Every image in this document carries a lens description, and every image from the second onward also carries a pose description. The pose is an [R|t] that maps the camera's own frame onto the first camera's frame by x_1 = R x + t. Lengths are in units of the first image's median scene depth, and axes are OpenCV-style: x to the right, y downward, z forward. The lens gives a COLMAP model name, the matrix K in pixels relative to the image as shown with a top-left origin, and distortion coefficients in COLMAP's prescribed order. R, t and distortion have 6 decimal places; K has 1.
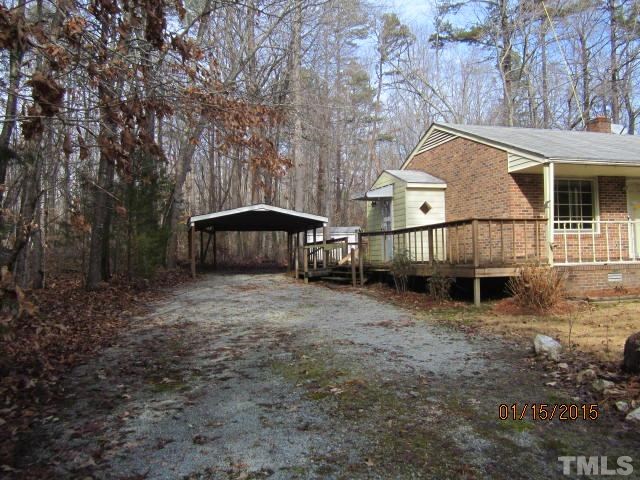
lens RADIAL K [[539.6, 0, 319.2], [0, 539.6, 235.5], [0, 0, 1]] dist [0.006455, -0.000455]
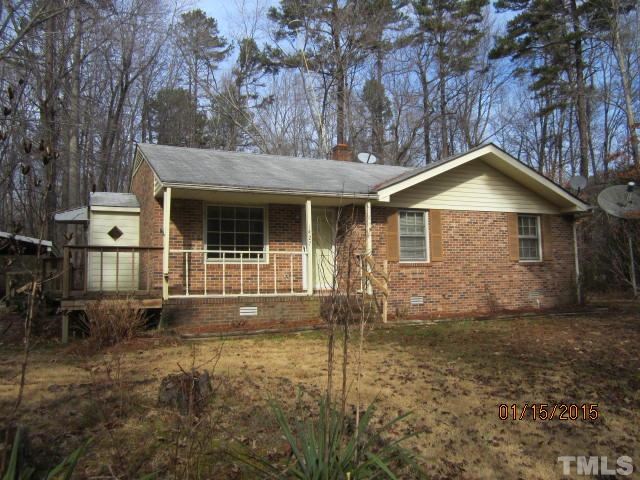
lens RADIAL K [[539.6, 0, 321.0], [0, 539.6, 244.3], [0, 0, 1]] dist [0.006455, -0.000455]
pose [[0.991433, 0.020717, 0.128964, 0.486858], [-0.016682, 0.999339, -0.032296, -0.008794], [-0.129548, 0.029868, 0.991123, 0.040312]]
